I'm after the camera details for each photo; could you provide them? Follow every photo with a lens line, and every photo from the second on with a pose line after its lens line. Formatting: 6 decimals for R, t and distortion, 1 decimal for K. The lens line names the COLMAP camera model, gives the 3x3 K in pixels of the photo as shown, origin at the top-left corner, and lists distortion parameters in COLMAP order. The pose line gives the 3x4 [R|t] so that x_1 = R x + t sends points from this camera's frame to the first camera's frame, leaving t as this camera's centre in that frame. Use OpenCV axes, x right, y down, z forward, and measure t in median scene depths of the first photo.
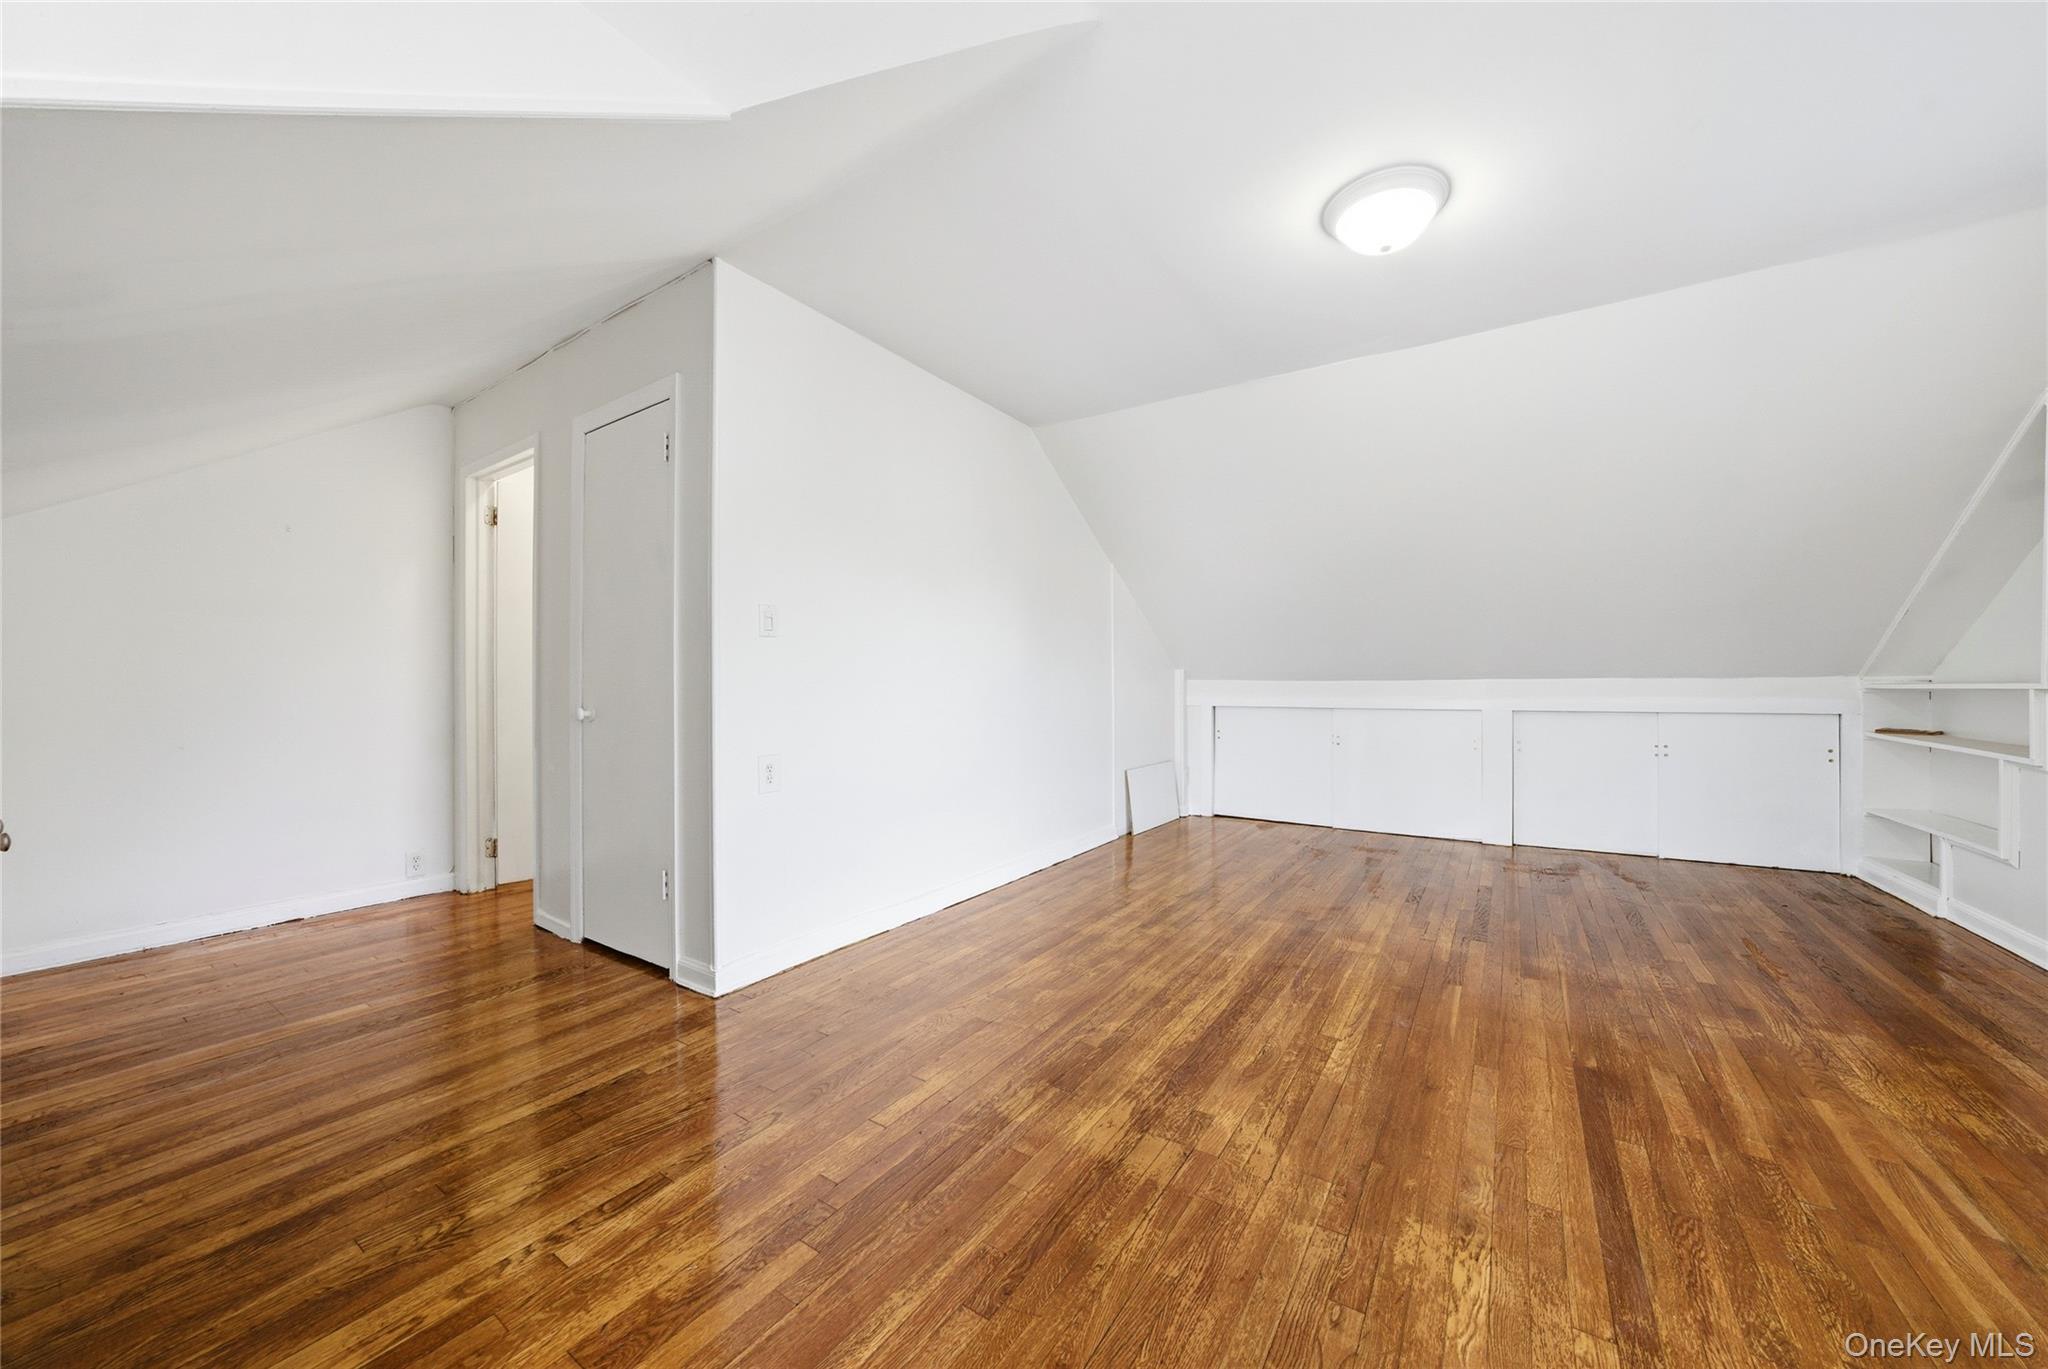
lens RADIAL K [[754.8, 0, 1019.0], [0, 754.8, 670.9], [0, 0, 1]] dist [-0.029921, 0.006528]
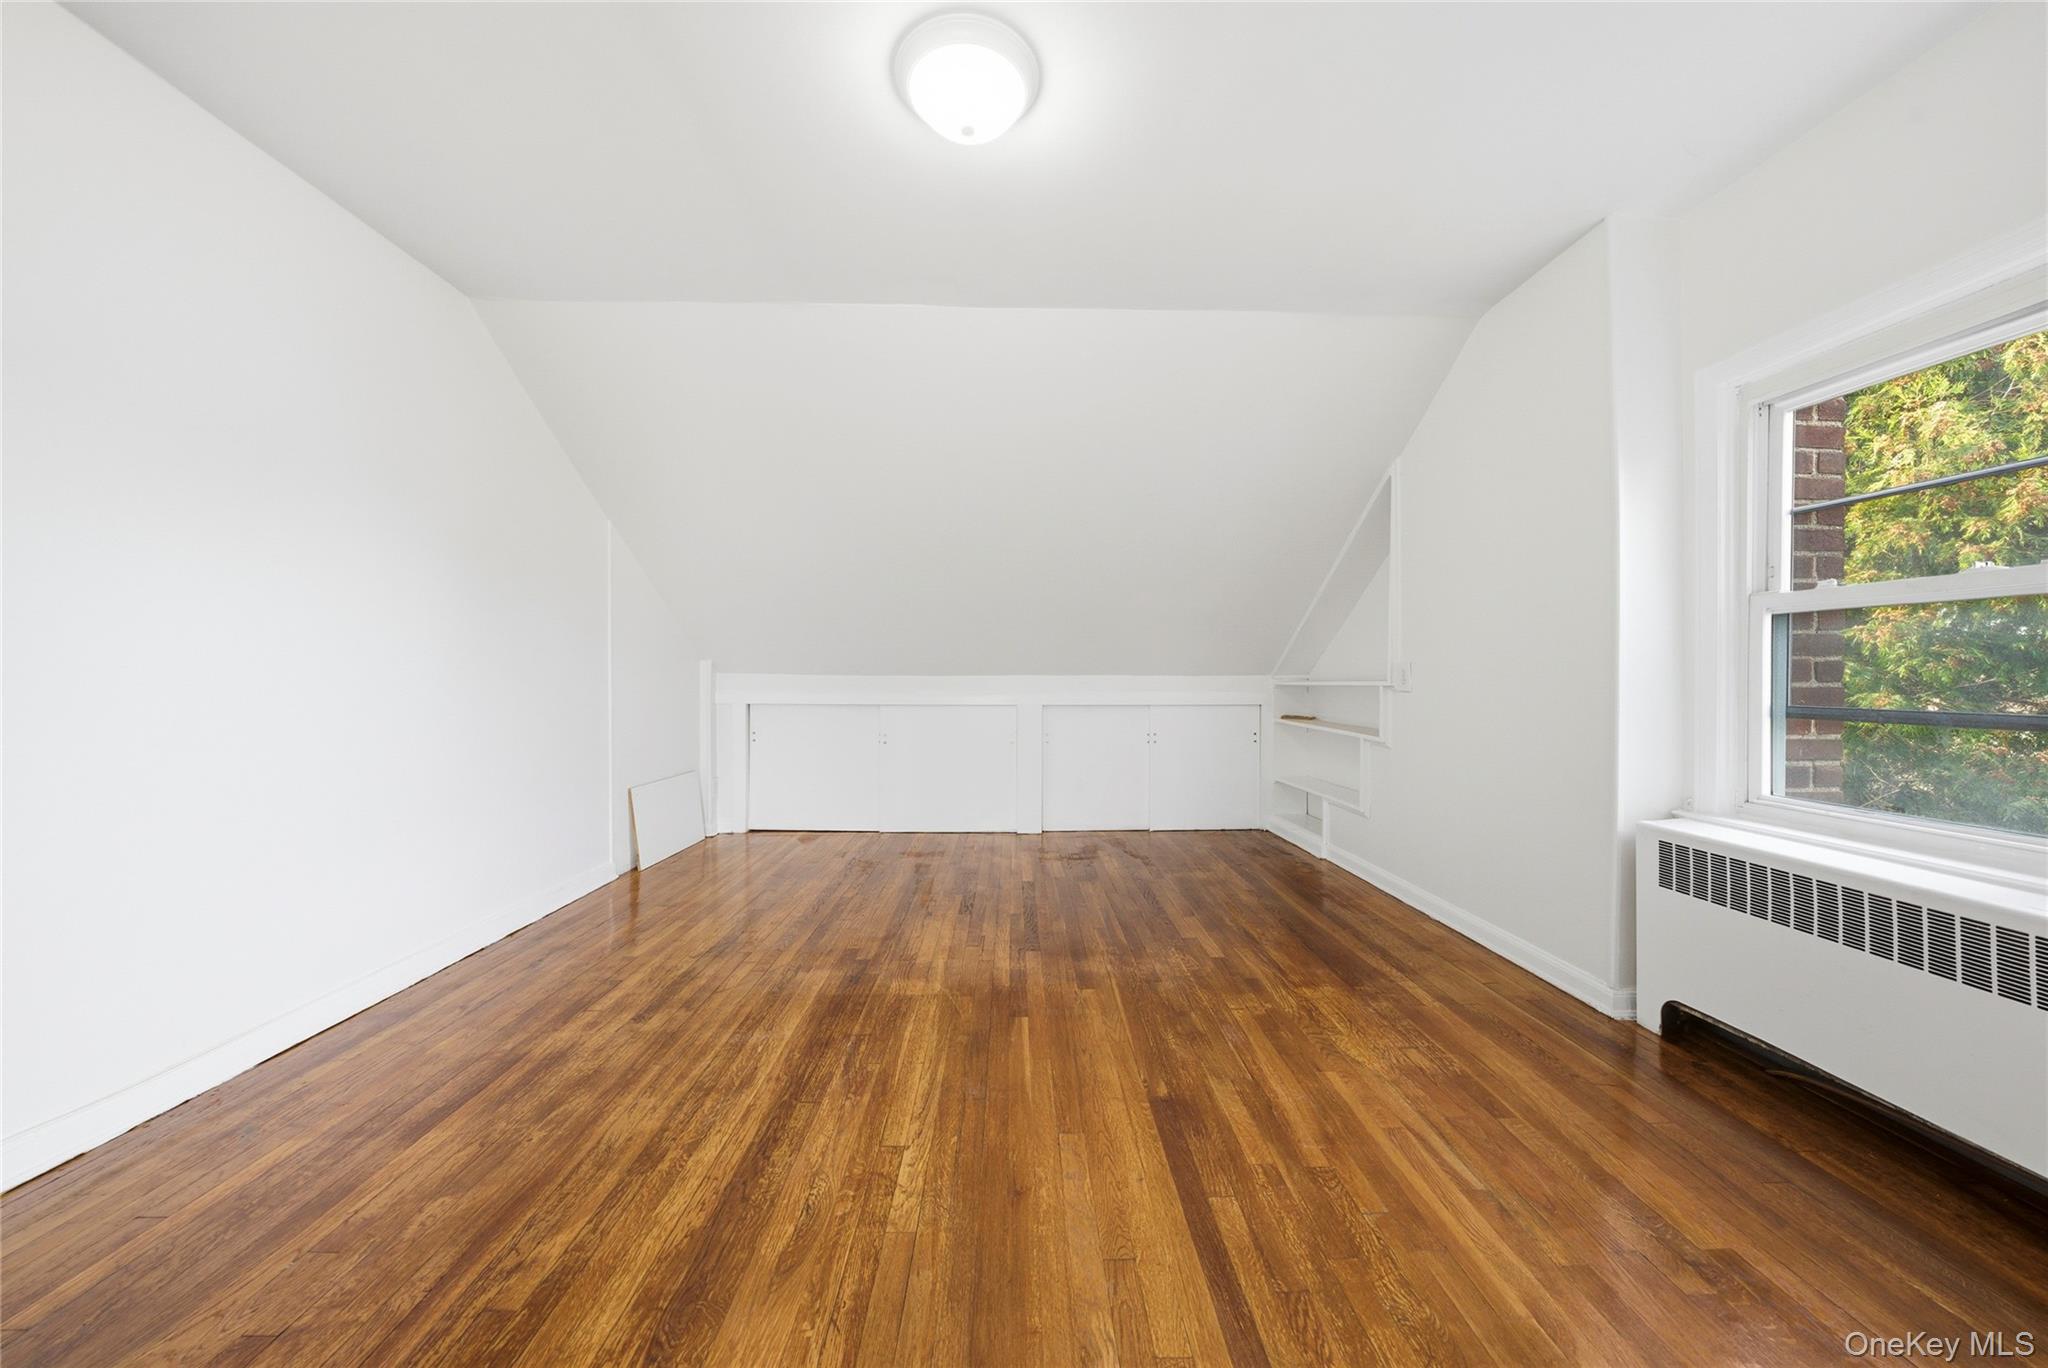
lens RADIAL K [[742.8, 0, 1045.5], [0, 742.8, 685.7], [0, 0, 1]] dist [-0.028847, 0.006032]
pose [[0.810148, -0.000840, 0.586224, 0.086569], [-0.014956, 0.999644, 0.022101, 0.003845], [-0.586034, -0.026673, 0.809847, 0.265282]]
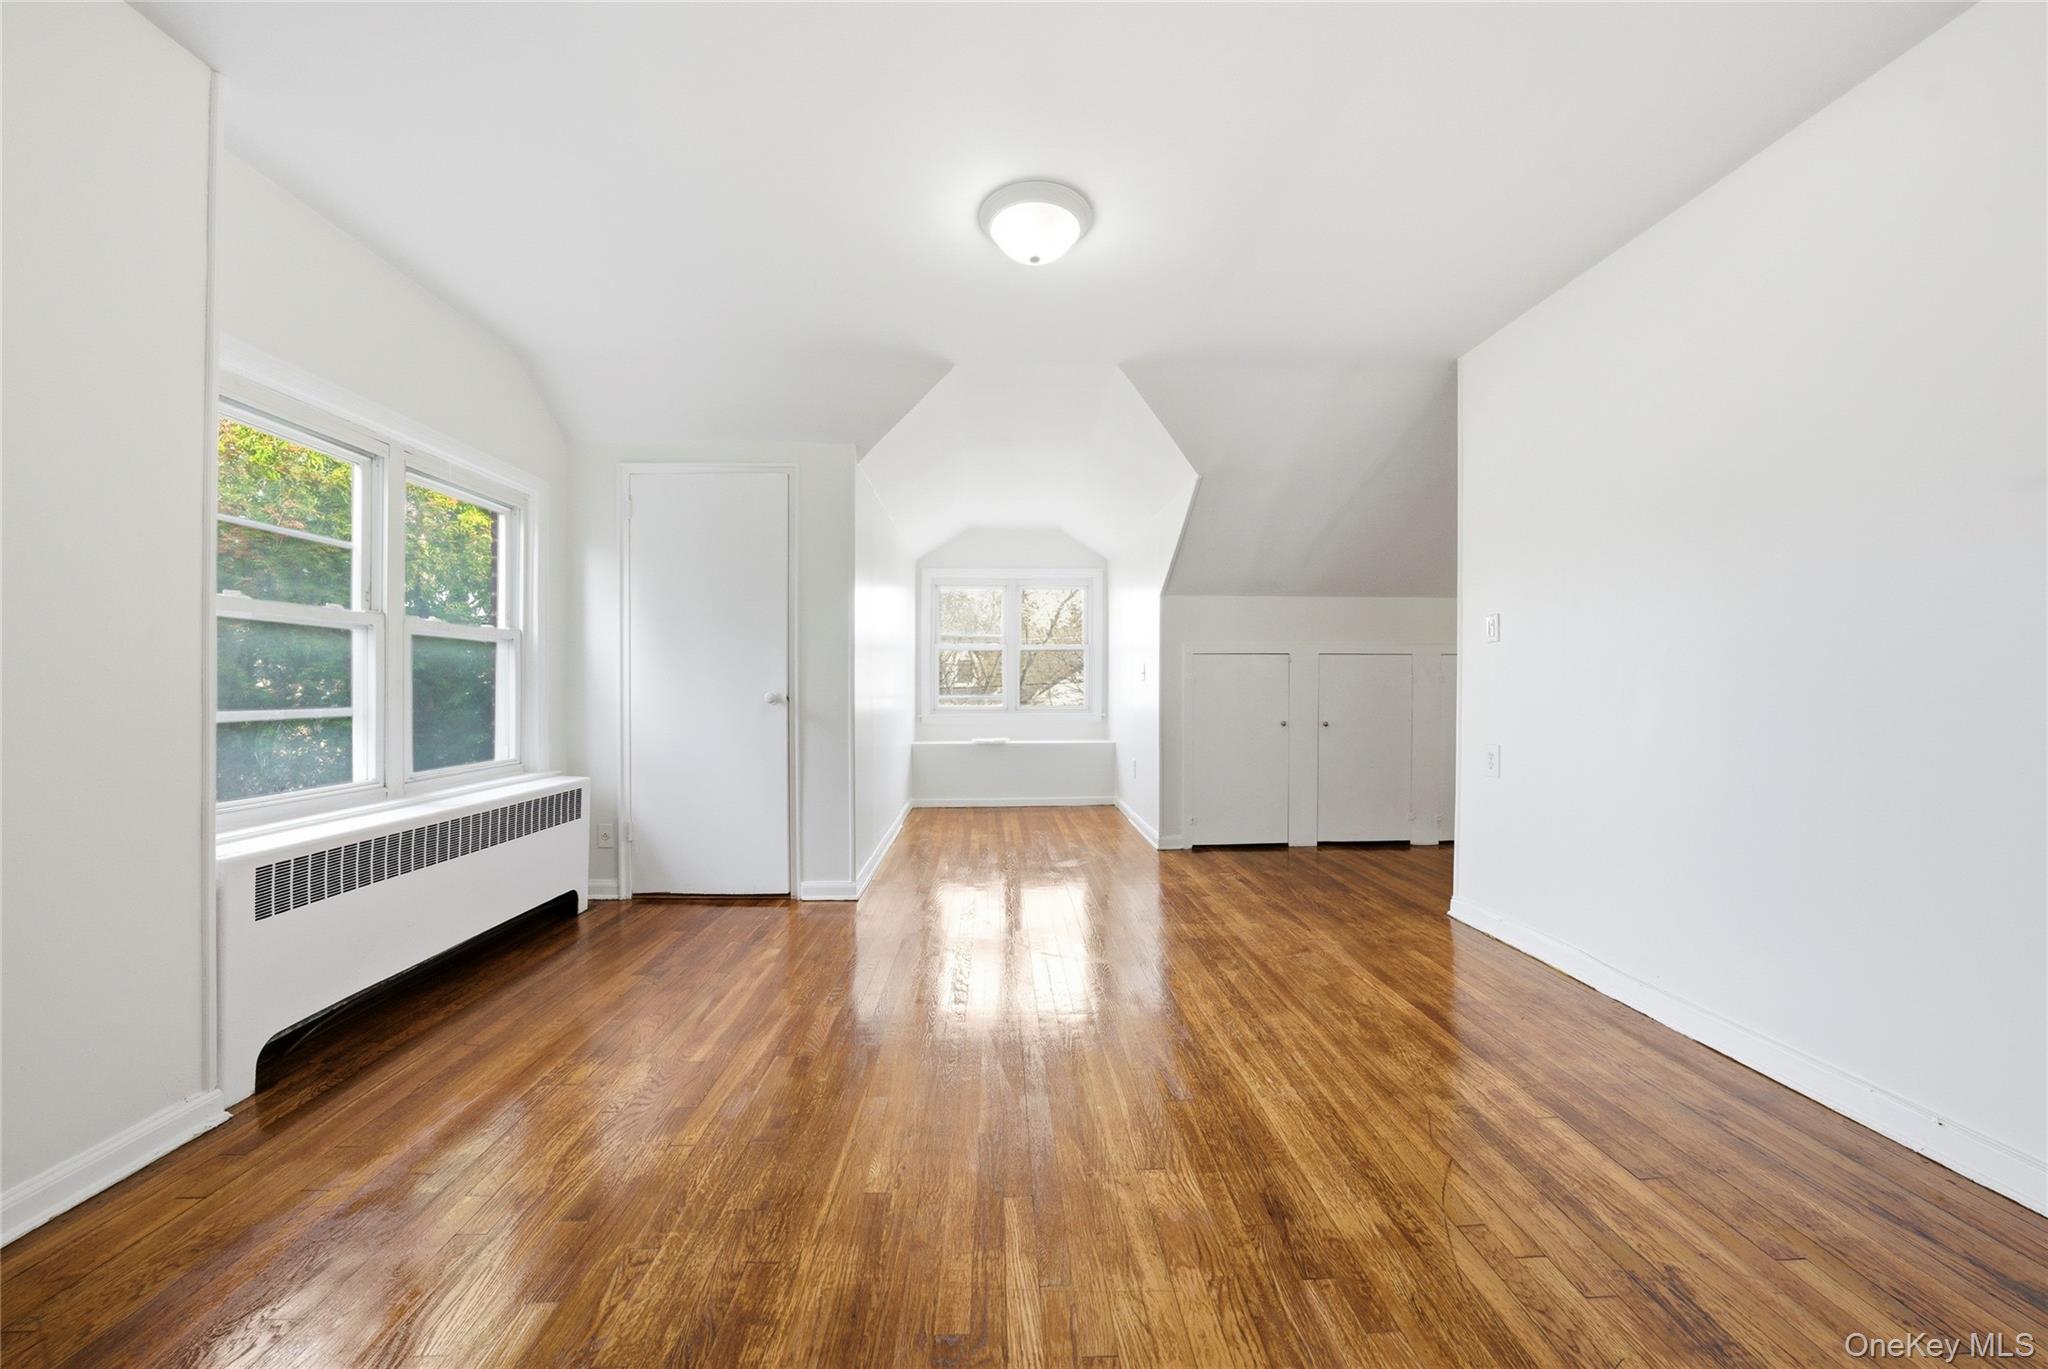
lens RADIAL K [[742.8, 0, 1045.5], [0, 742.8, 686.2], [0, 0, 1]] dist [-0.028847, 0.006032]
pose [[-0.796818, 0.004271, -0.604204, 0.913771], [0.013194, 0.999860, -0.010333, 0.024215], [0.604075, -0.016206, -0.796763, 1.516906]]
